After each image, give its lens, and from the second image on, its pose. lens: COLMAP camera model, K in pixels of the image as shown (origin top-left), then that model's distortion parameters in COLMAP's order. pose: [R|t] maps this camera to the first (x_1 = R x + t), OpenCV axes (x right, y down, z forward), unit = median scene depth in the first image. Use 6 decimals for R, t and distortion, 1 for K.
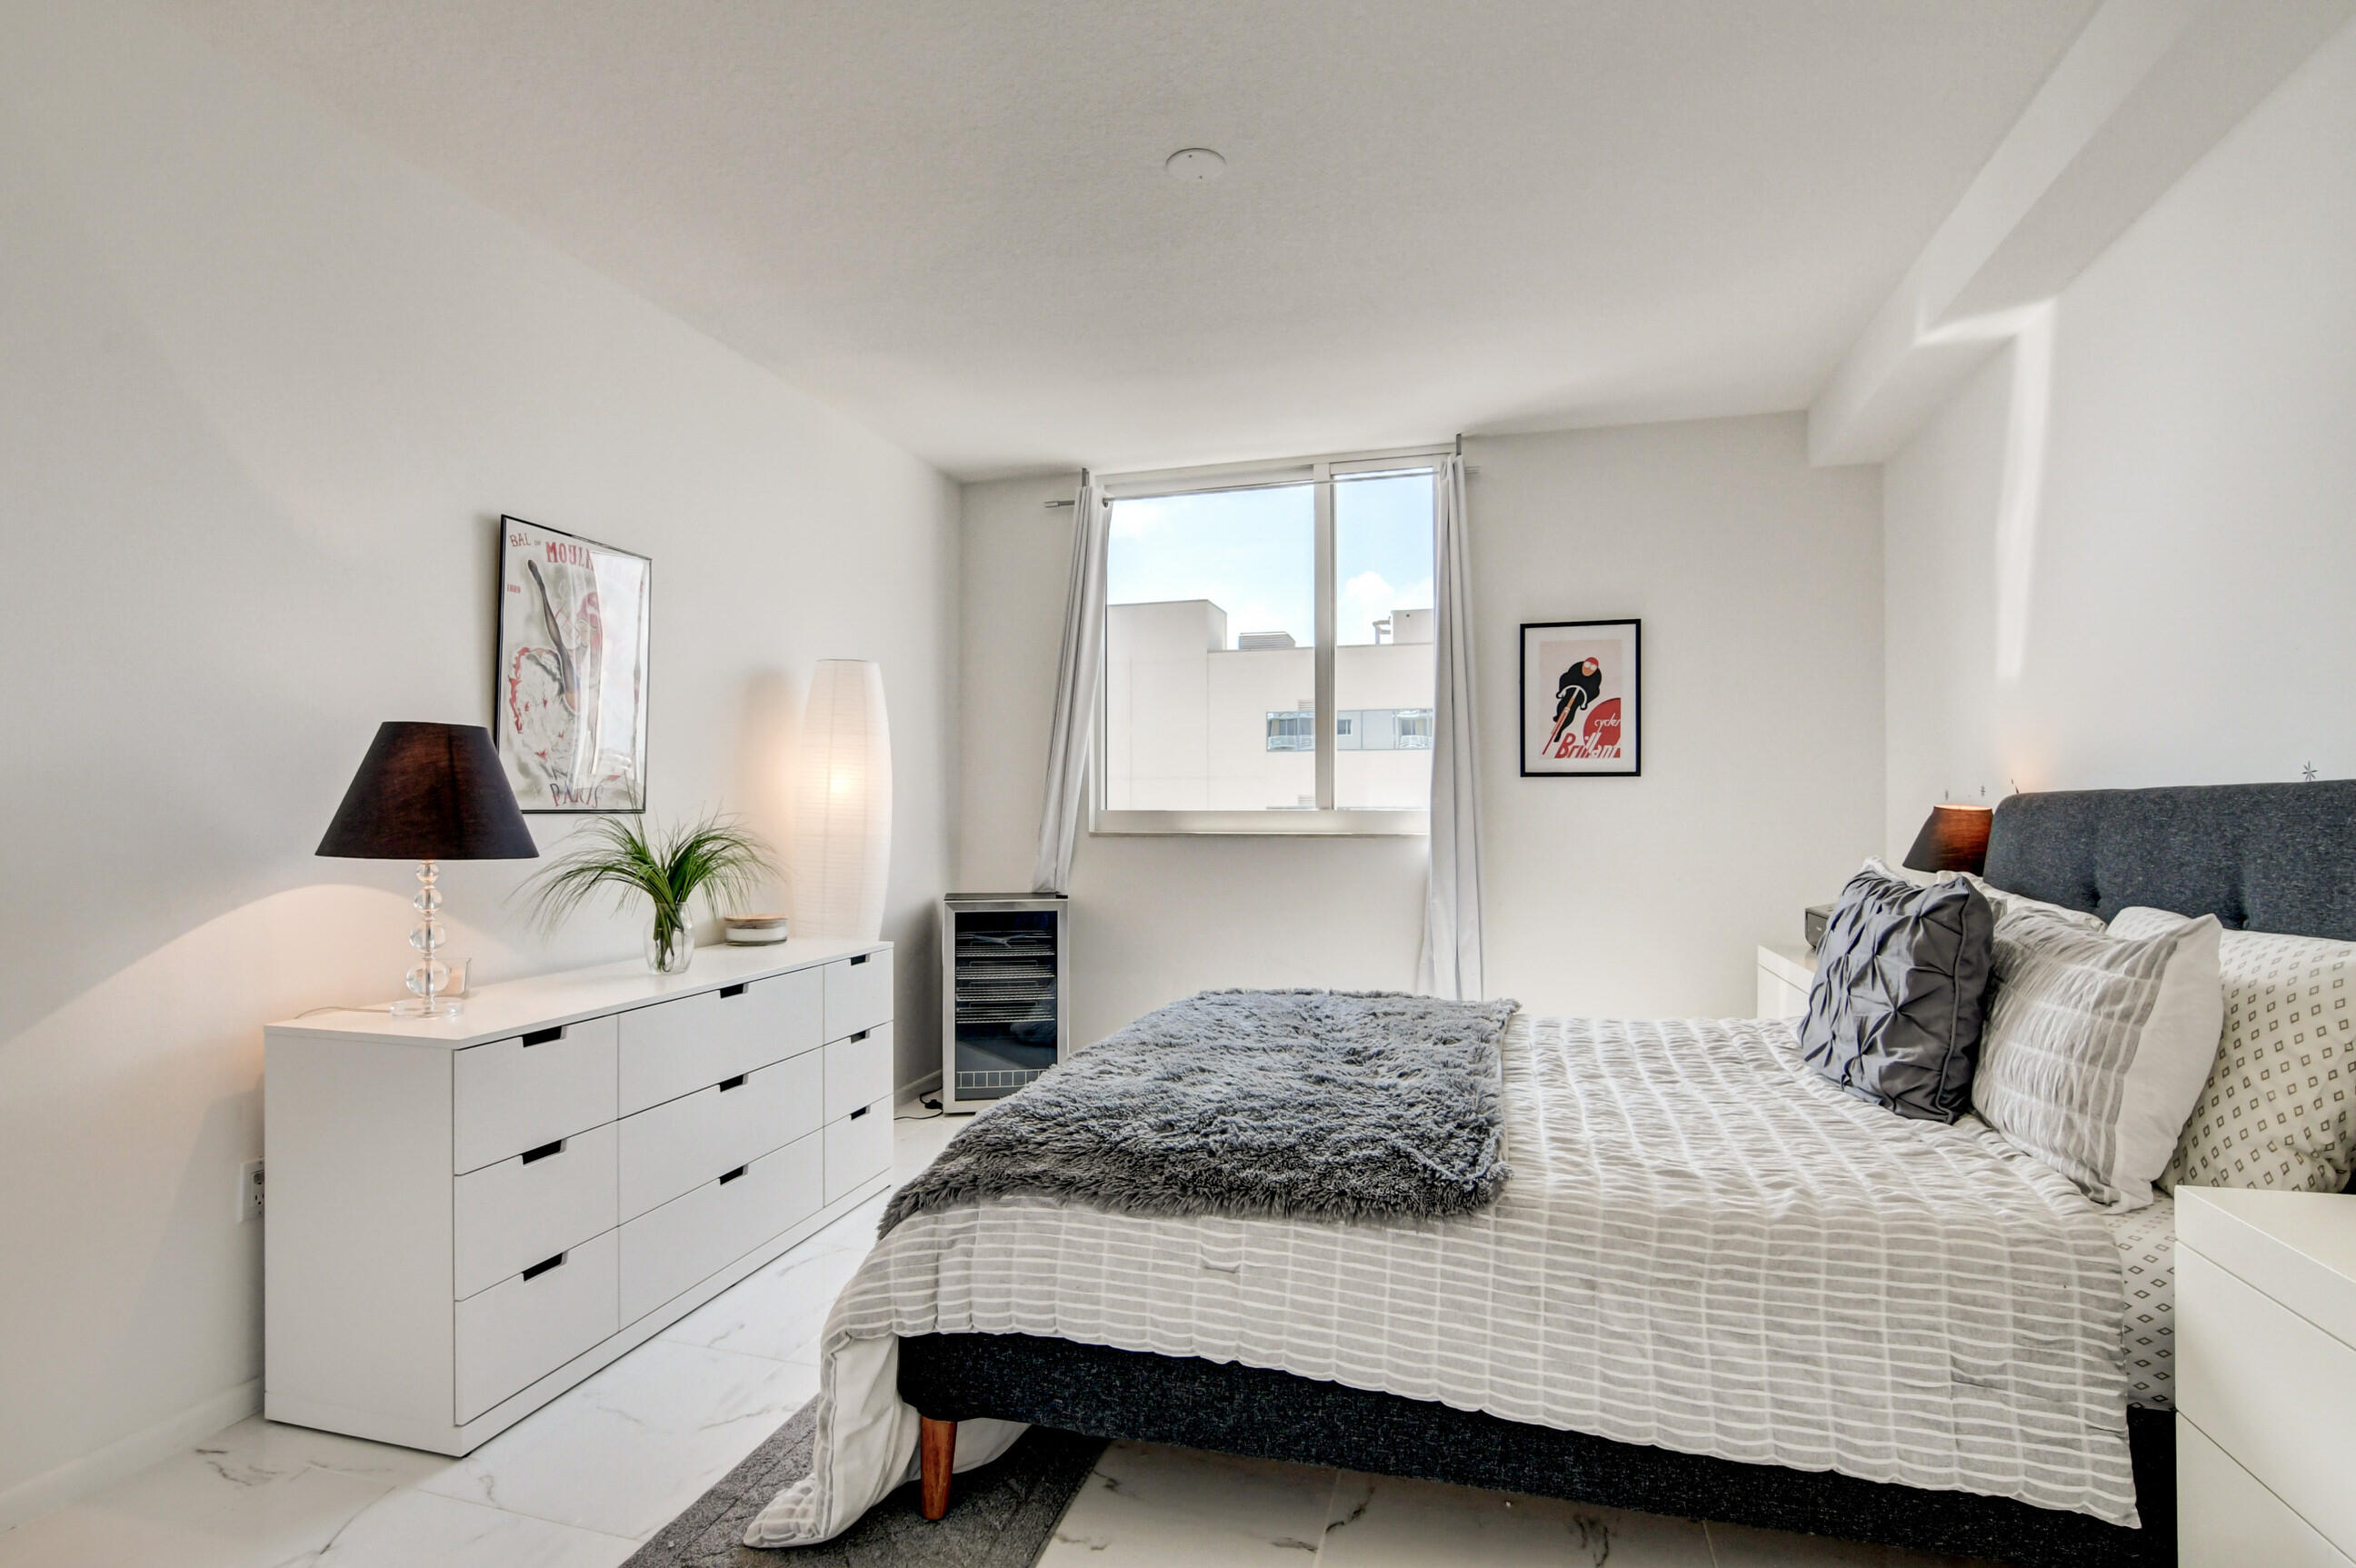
lens RADIAL K [[1156.3, 0, 1176.7], [0, 1156.3, 778.8], [0, 0, 1]] dist [-0.030140, 0.010143]
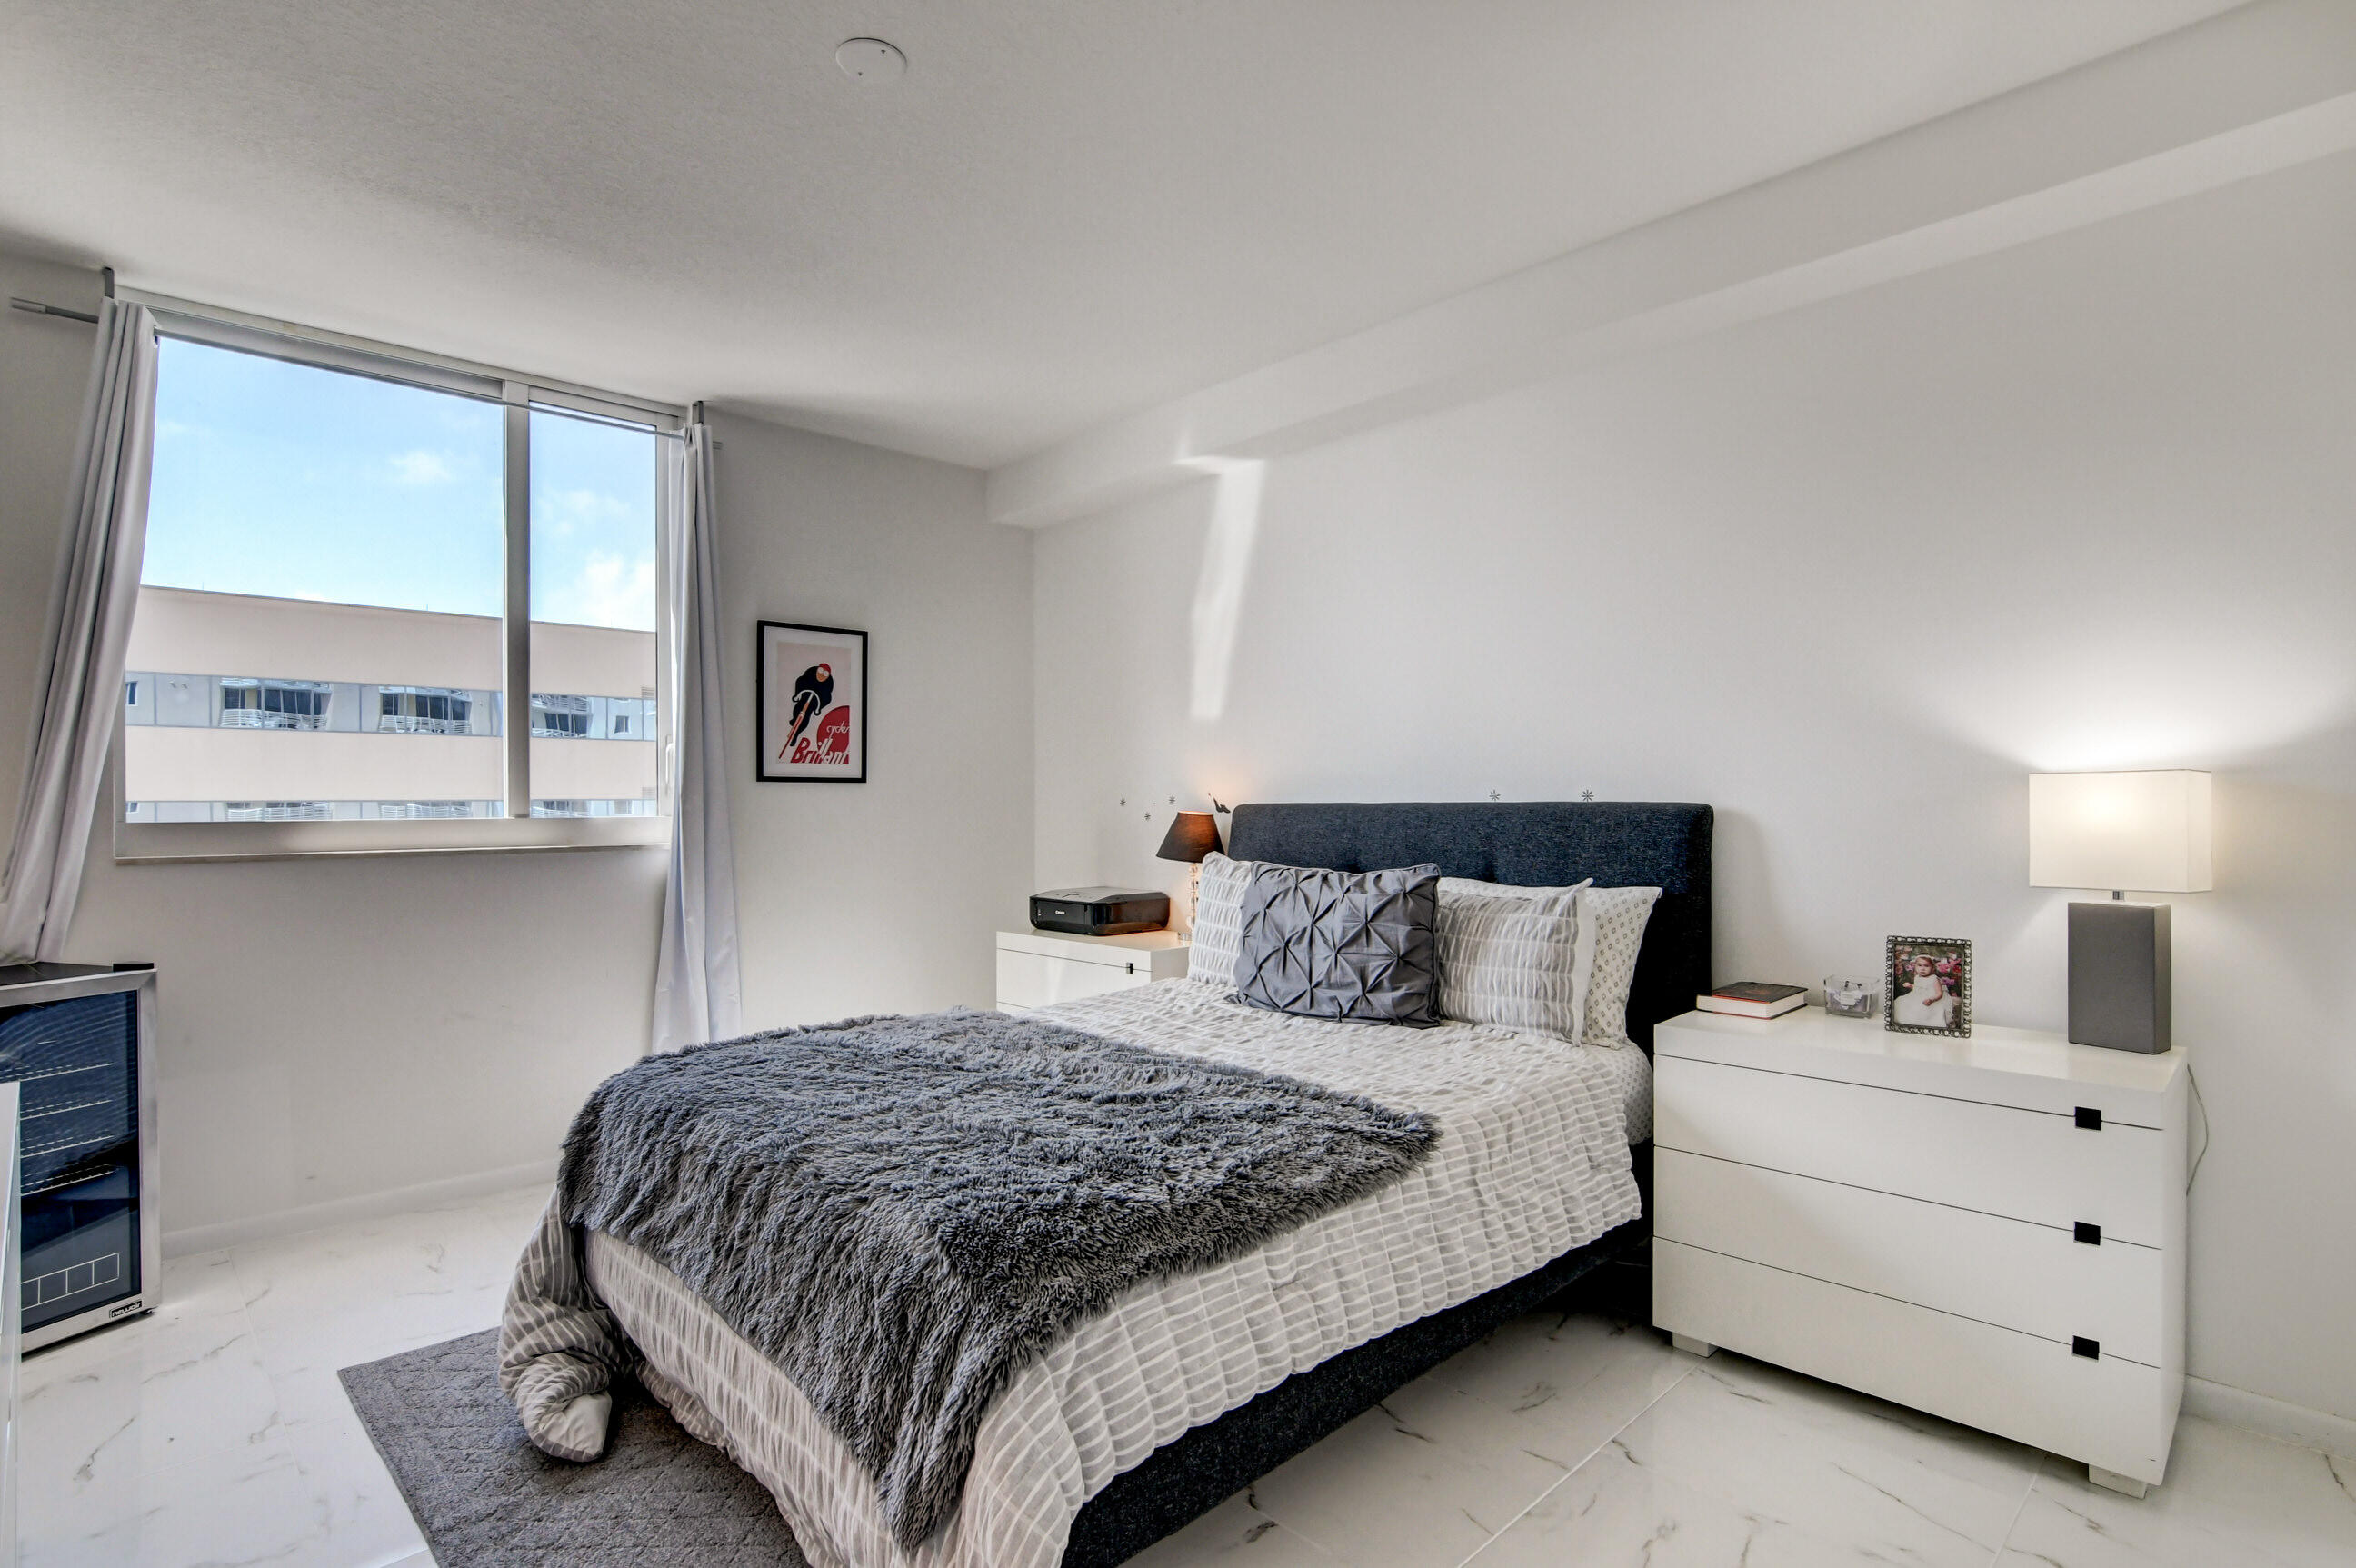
lens RADIAL K [[1156.3, 0, 1165.0], [0, 1156.3, 782.5], [0, 0, 1]] dist [-0.030140, 0.010143]
pose [[0.506225, 0.012524, 0.862311, -0.357220], [-0.020763, 0.999782, -0.002332, -0.005338], [-0.862152, -0.016723, 0.506374, 0.231684]]
